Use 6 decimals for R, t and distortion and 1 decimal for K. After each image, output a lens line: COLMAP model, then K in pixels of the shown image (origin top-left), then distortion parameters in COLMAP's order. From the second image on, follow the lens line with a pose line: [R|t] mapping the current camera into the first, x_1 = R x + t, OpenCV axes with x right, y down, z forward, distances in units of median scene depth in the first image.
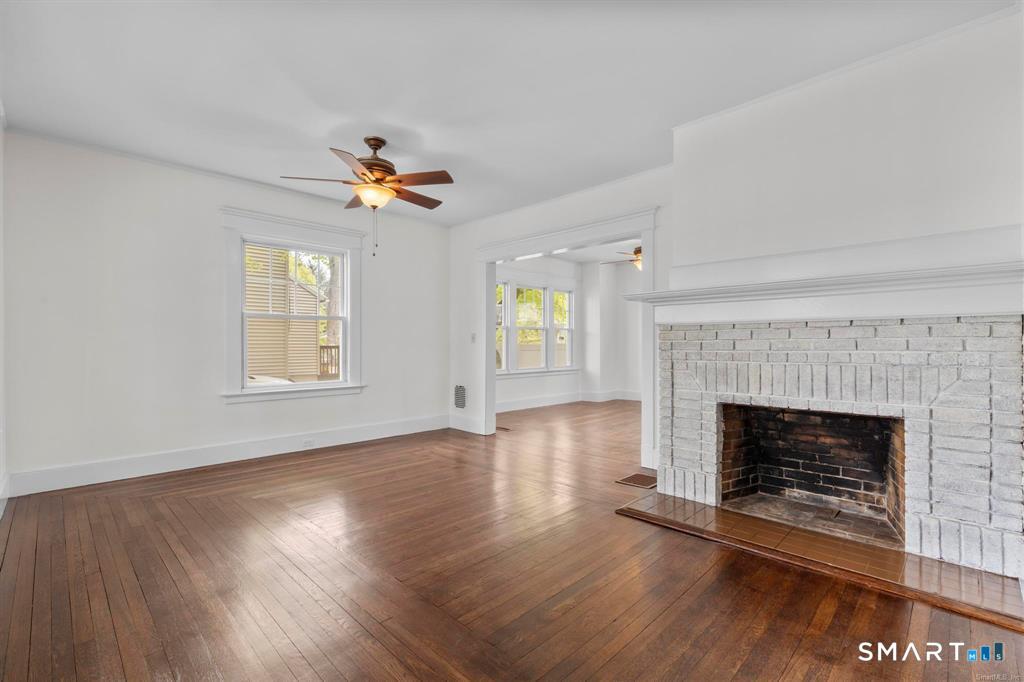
lens RADIAL K [[462.4, 0, 512.0], [0, 462.4, 341.0], [0, 0, 1]] dist [-0.000066, 0.001341]
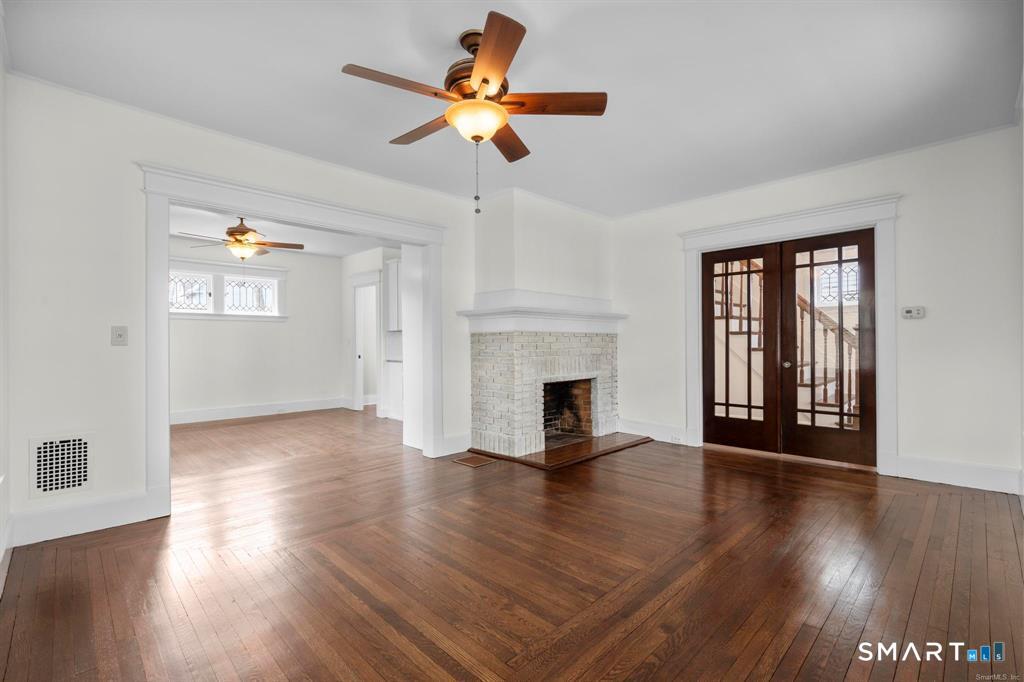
lens RADIAL K [[462.4, 0, 512.0], [0, 462.4, 341.0], [0, 0, 1]] dist [-0.000066, 0.001341]
pose [[0.012687, 0.010136, 0.999868, -1.164643], [-0.000260, 0.999949, -0.010133, 0.008114], [-0.999919, -0.000131, 0.012689, 1.145107]]
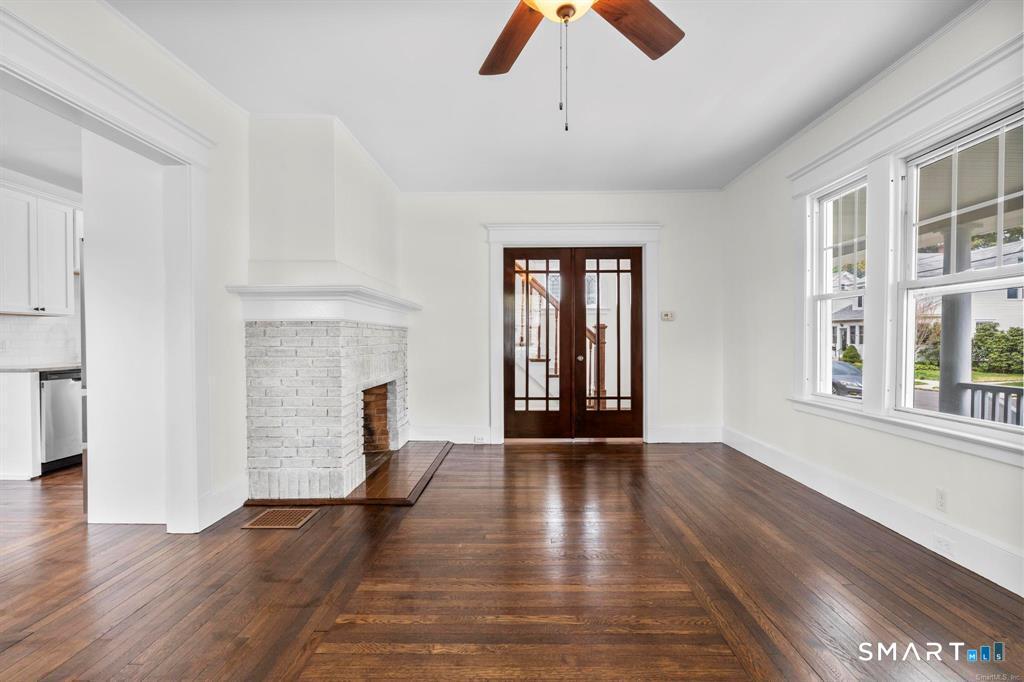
lens RADIAL K [[462.4, 0, 512.0], [0, 462.4, 341.0], [0, 0, 1]] dist [-0.000066, 0.001341]
pose [[-0.691499, 0.002524, 0.722373, -0.689776], [-0.000008, 0.999994, -0.003502, 0.013063], [-0.722377, -0.002427, -0.691495, 1.617255]]
